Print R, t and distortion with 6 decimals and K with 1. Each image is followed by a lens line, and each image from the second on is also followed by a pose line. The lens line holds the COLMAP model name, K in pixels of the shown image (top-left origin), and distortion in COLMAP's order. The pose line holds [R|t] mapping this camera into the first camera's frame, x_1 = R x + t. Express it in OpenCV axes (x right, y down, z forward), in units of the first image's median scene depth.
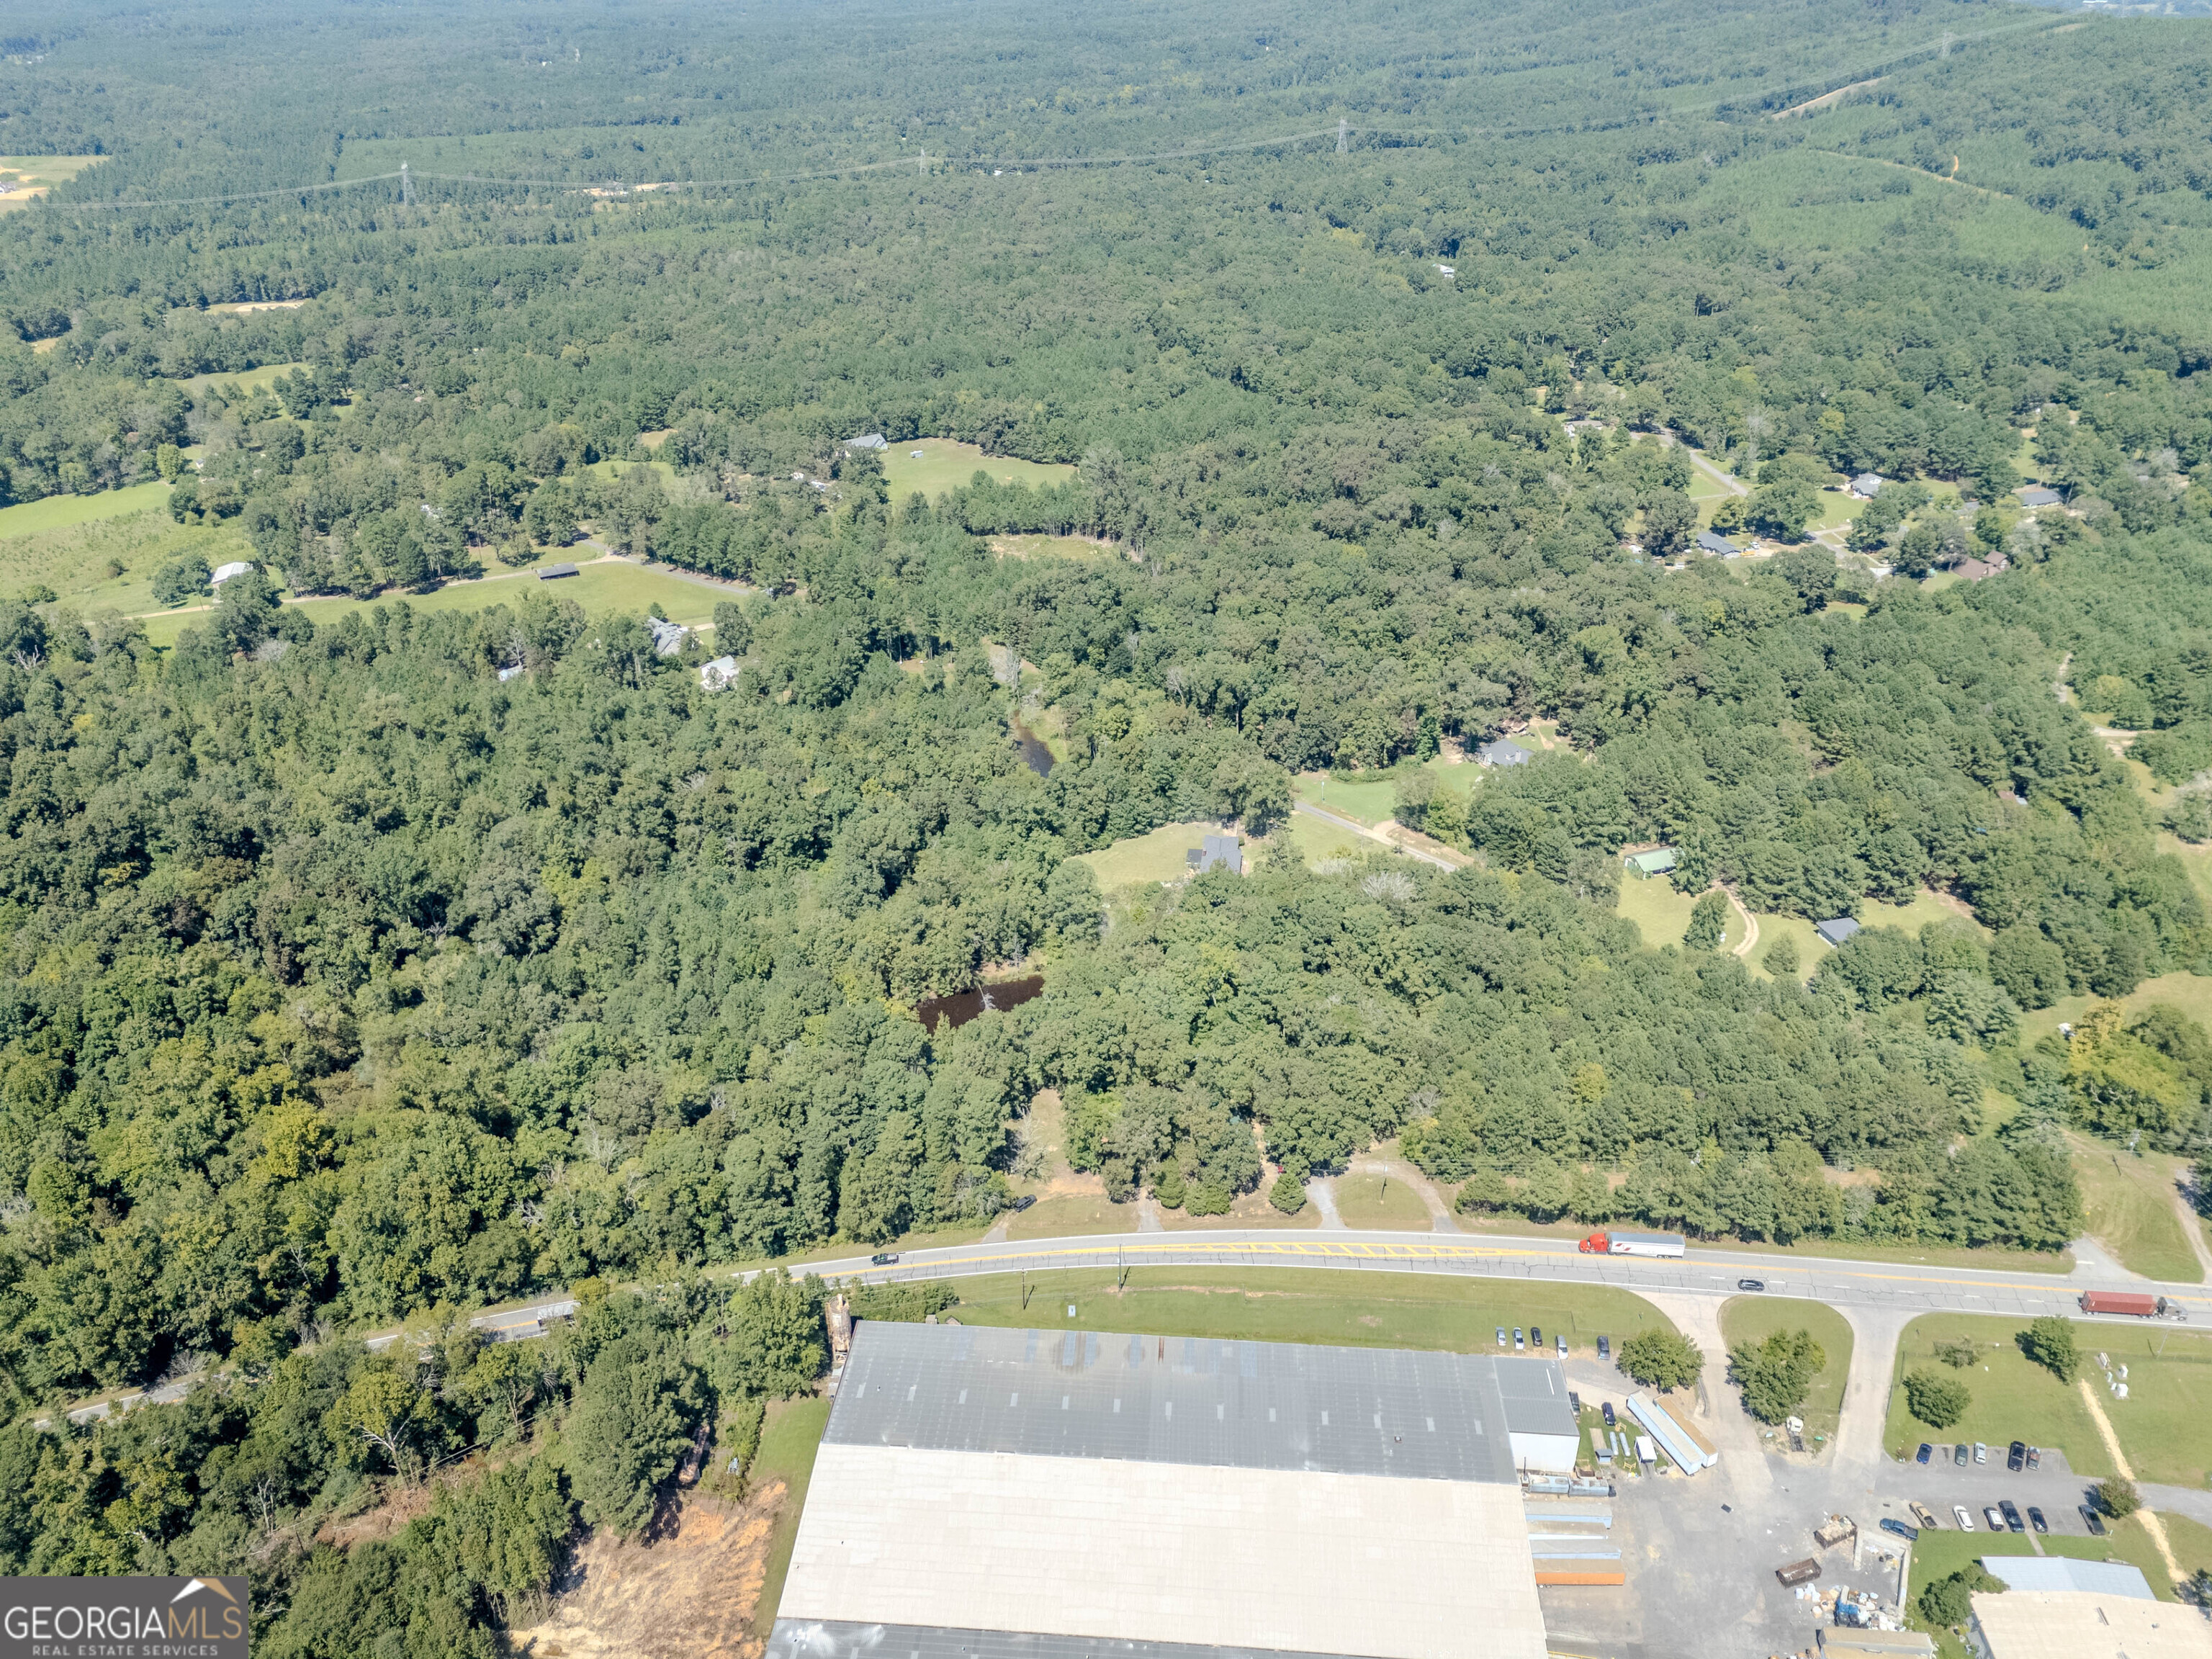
lens RADIAL K [[1529.1, 0, 1110.0], [0, 1529.1, 825.1], [0, 0, 1]] dist [0.035386, -0.006016]
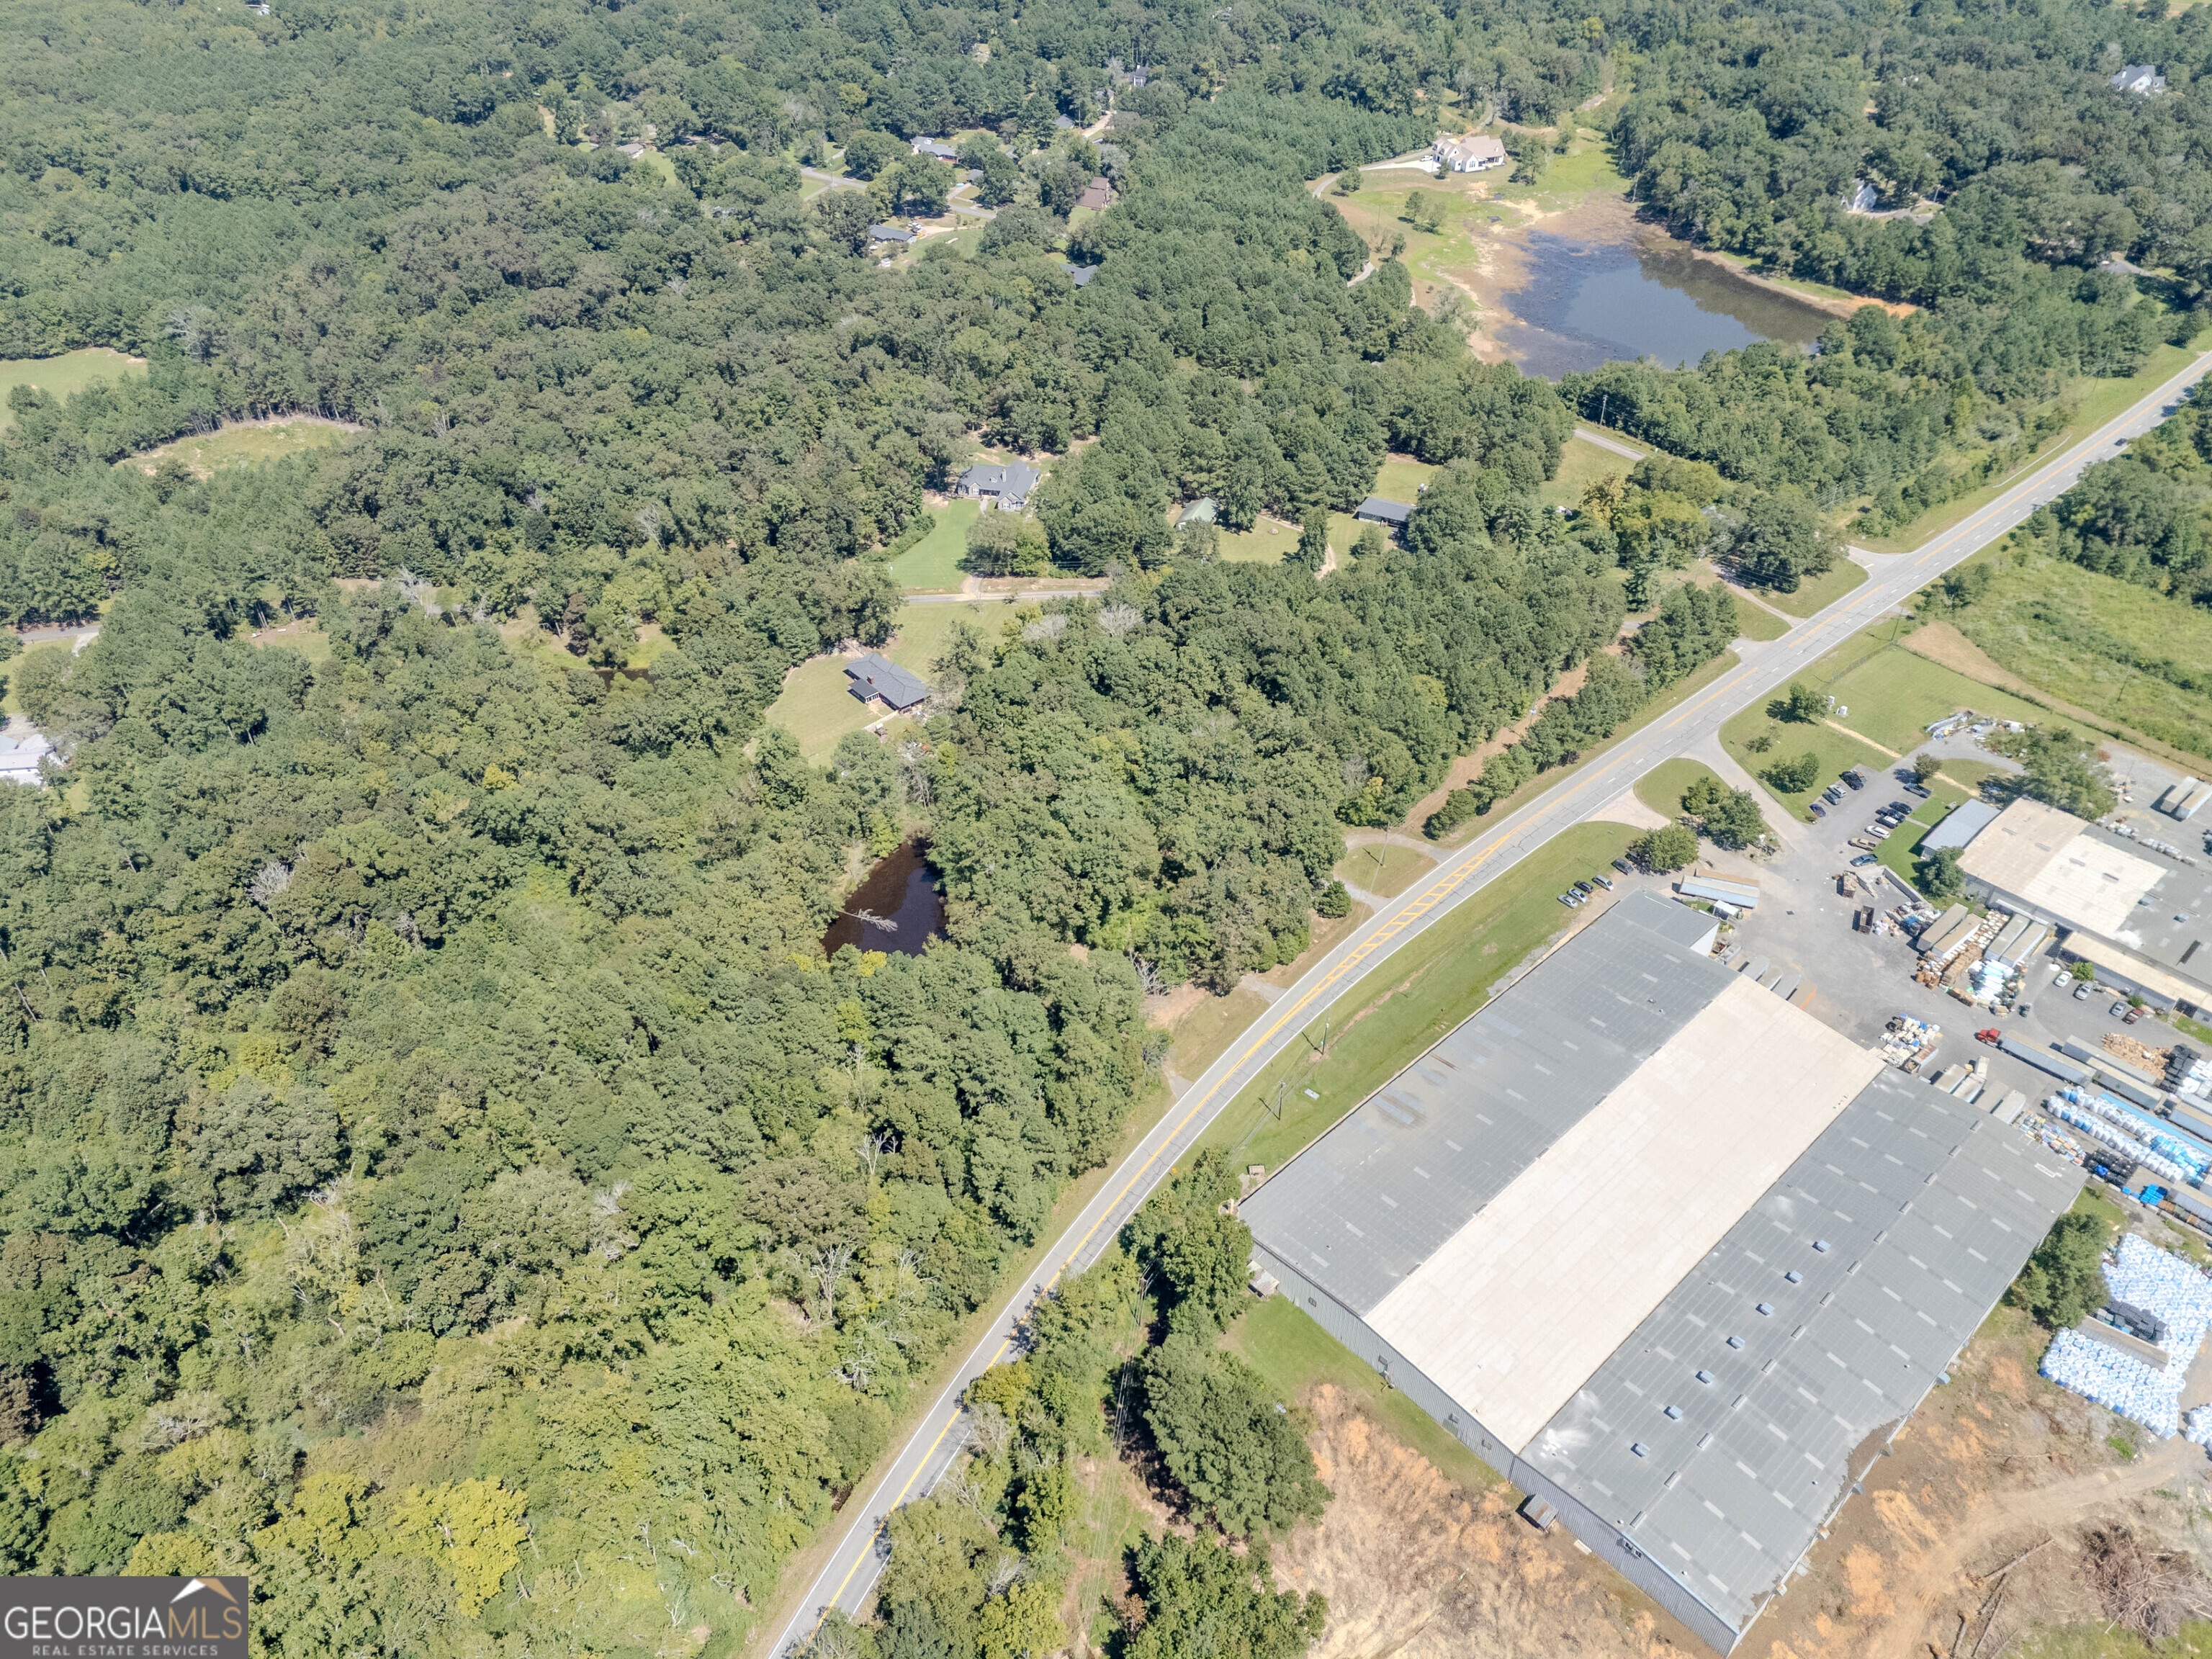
lens RADIAL K [[1529.1, 0, 1106.6], [0, 1529.1, 832.9], [0, 0, 1]] dist [0.035386, -0.006016]
pose [[0.701085, -0.463297, 0.542065, -0.465585], [0.371017, 0.886179, 0.277549, -0.127135], [-0.608955, 0.006530, 0.793178, 0.238686]]
